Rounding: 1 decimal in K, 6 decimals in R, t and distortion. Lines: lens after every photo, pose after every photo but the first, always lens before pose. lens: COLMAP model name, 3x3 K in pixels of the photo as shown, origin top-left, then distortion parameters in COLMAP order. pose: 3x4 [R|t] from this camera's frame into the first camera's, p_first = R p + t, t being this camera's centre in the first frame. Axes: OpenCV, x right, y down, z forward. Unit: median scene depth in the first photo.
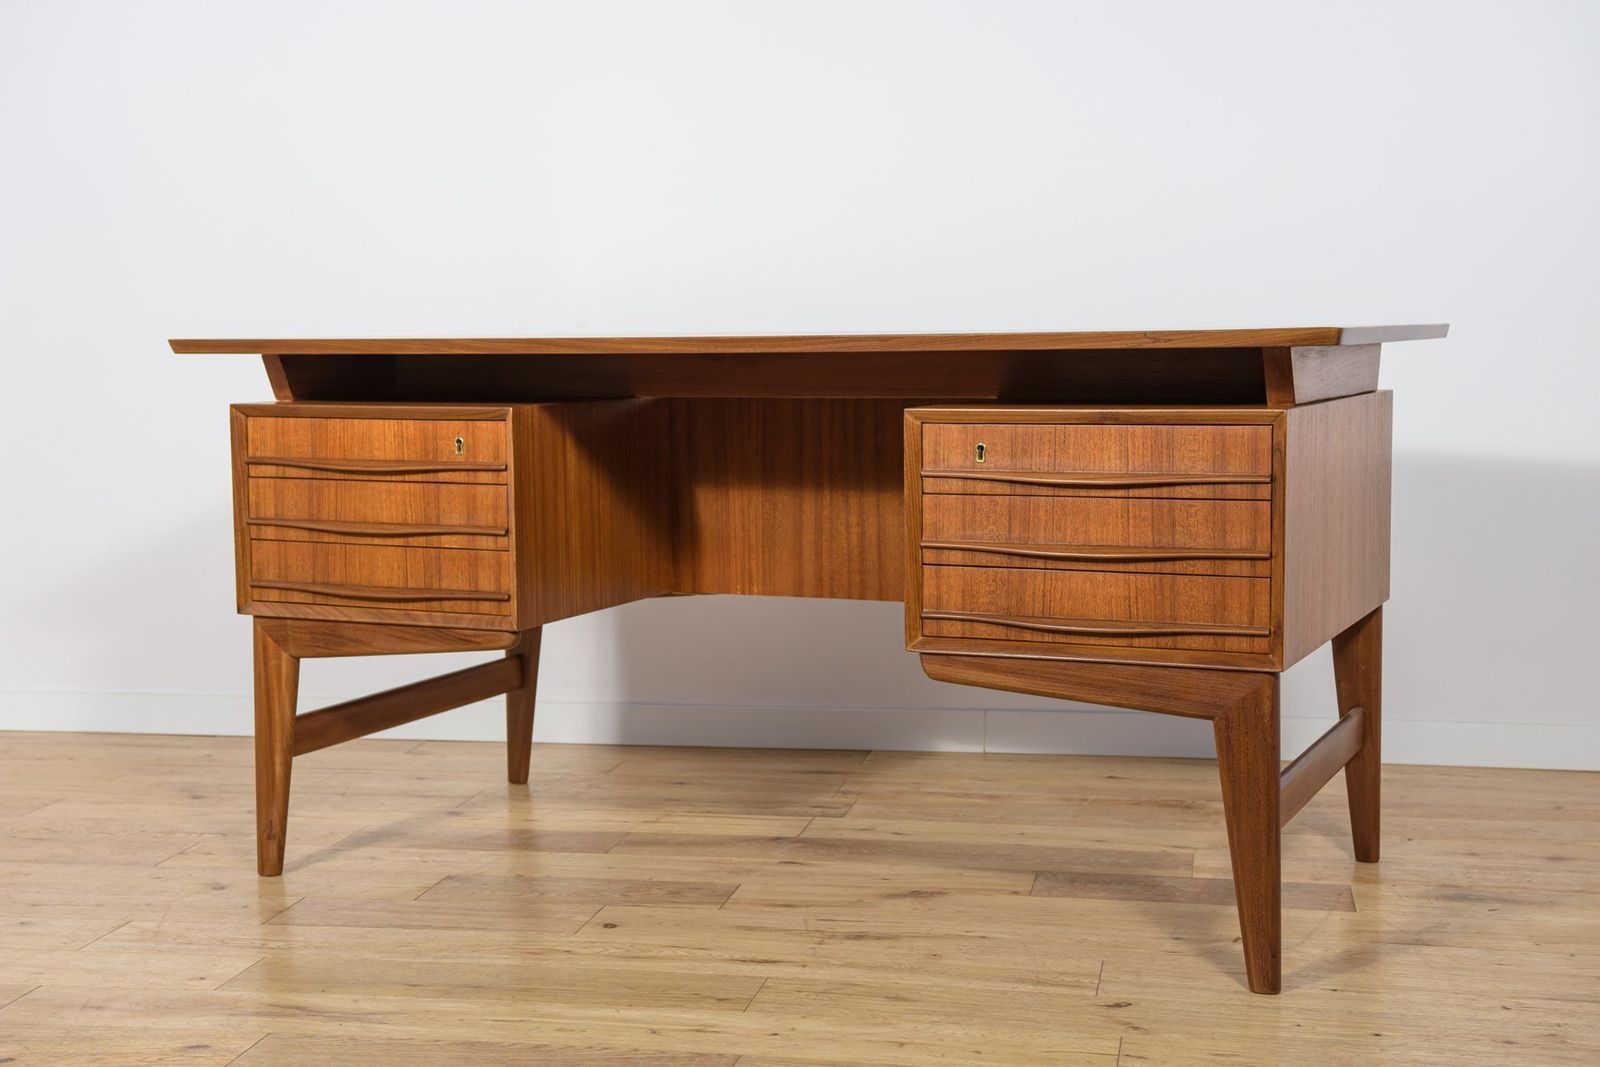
lens RADIAL K [[2155.8, 0, 800.5], [0, 2155.8, 528.4], [0, 0, 1]] dist [0.063574, 0.119811]
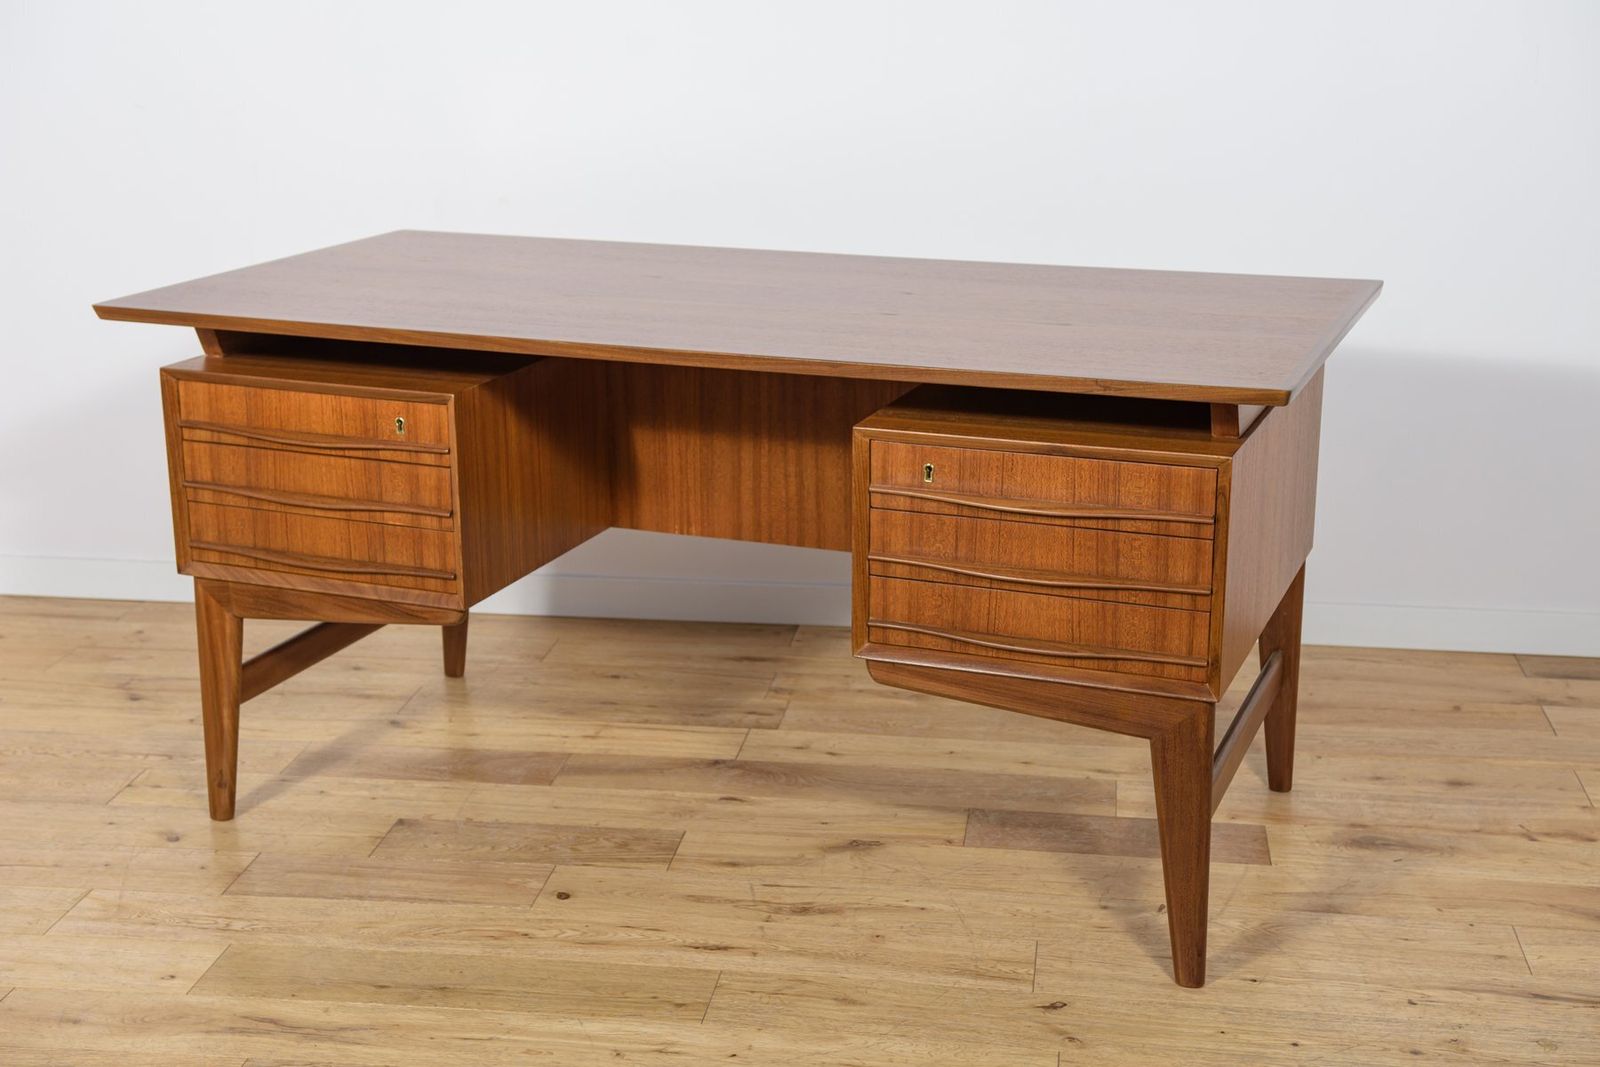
lens RADIAL K [[2155.8, 0, 800.5], [0, 2155.8, 528.4], [0, 0, 1]] dist [0.063574, 0.119811]
pose [[0.998599, -0.007970, 0.052318, -0.028307], [-0.001527, 0.983846, 0.179010, -0.182340], [-0.052900, -0.178839, 0.982455, 0.005201]]
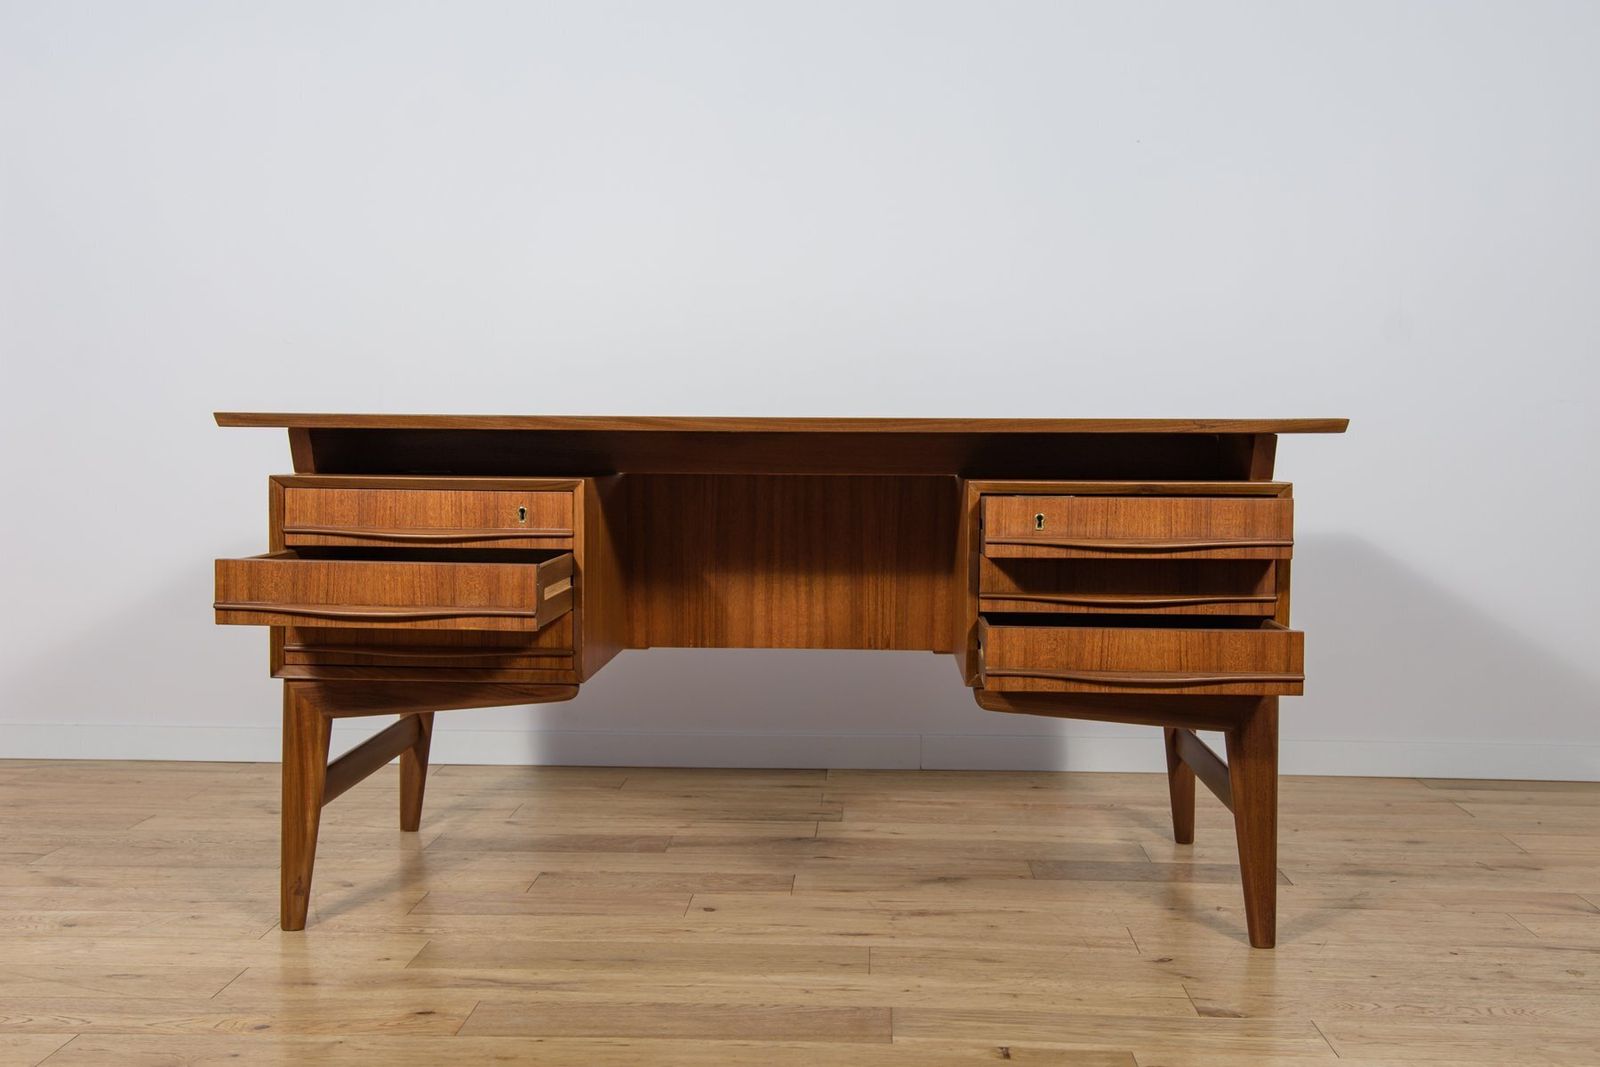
lens RADIAL K [[1779.4, 0, 803.4], [0, 1779.4, 538.2], [0, 0, 1]] dist [0.010555, 0.091616]
pose [[0.988195, 0.010274, 0.152854, -0.196198], [-0.004523, 0.999270, -0.037928, 0.016264], [-0.153133, 0.036789, 0.987521, 0.012412]]
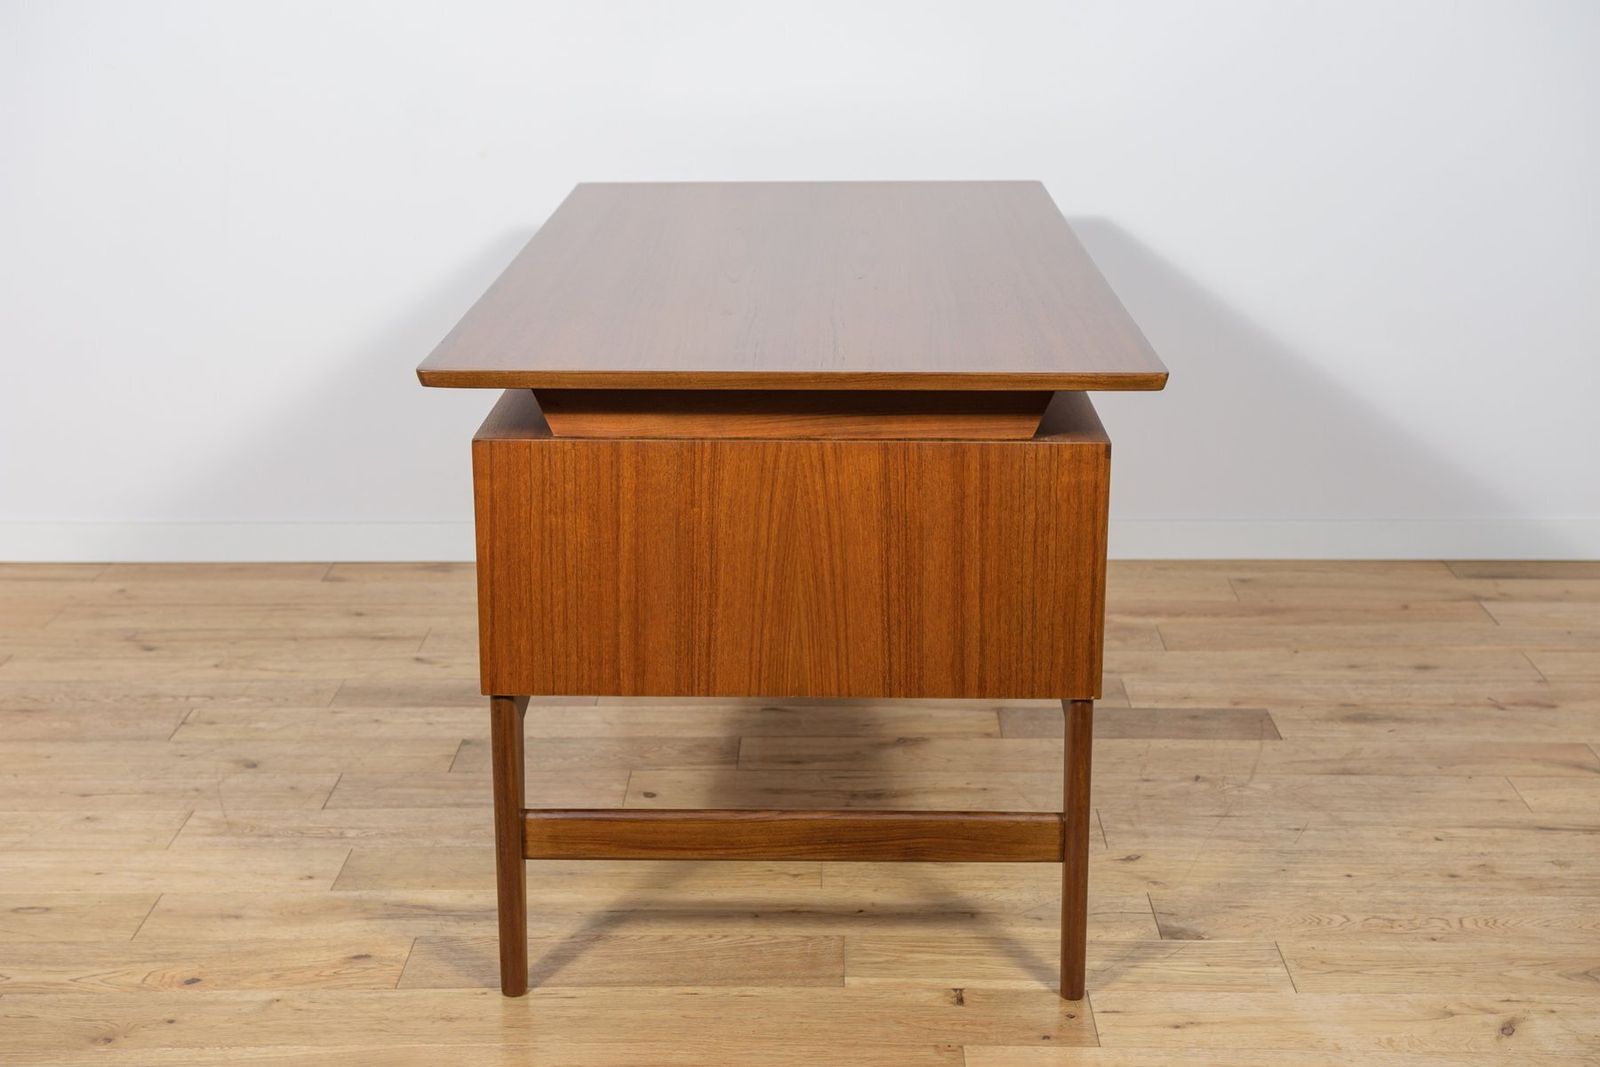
lens RADIAL K [[2297.6, 0, 800.0], [0, 2297.6, 533.5], [0, 0, 1]] dist [0.066967, 0.174008]
pose [[0.984028, -0.042049, 0.172974, -0.218391], [0.010410, 0.983631, 0.179893, -0.165383], [-0.177707, -0.175219, 0.968359, -0.138292]]
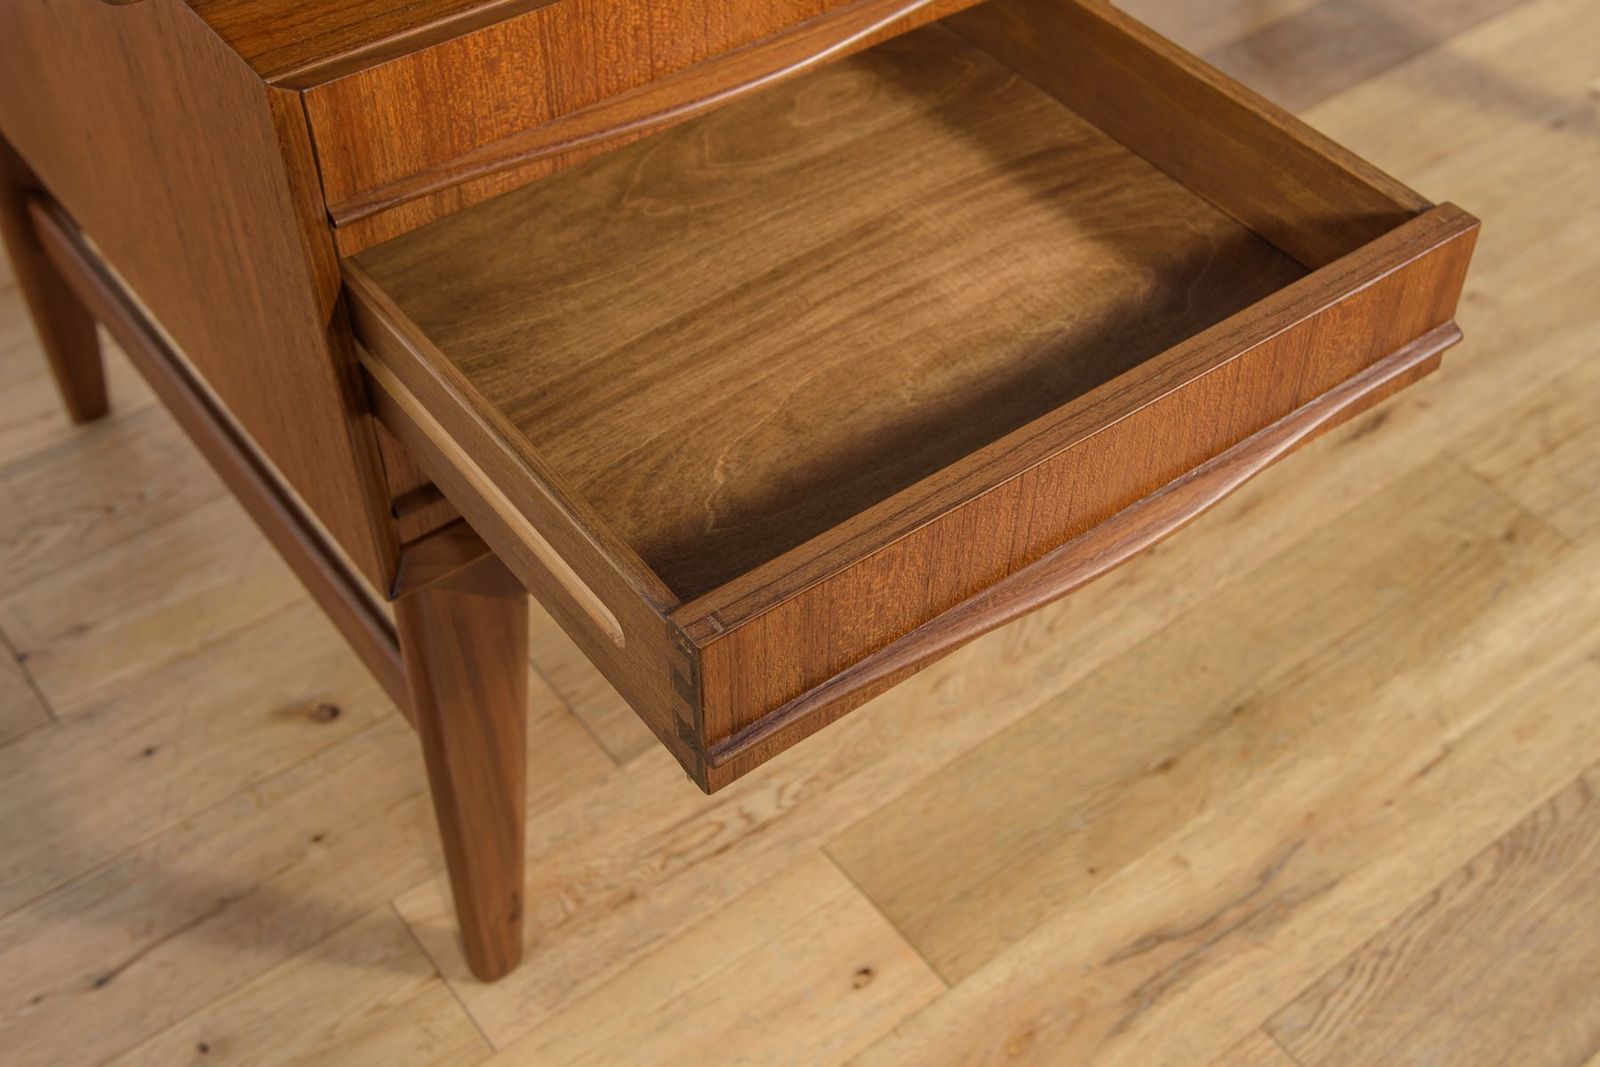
lens RADIAL K [[1954.7, 0, 803.3], [0, 1954.7, 476.1], [0, 0, 1]] dist [0.010194, 0.071145]
pose [[0.669410, -0.505832, 0.544081, -0.467856], [0.071246, 0.772718, 0.630739, -0.183494], [-0.739469, -0.383459, 0.553303, 0.764608]]
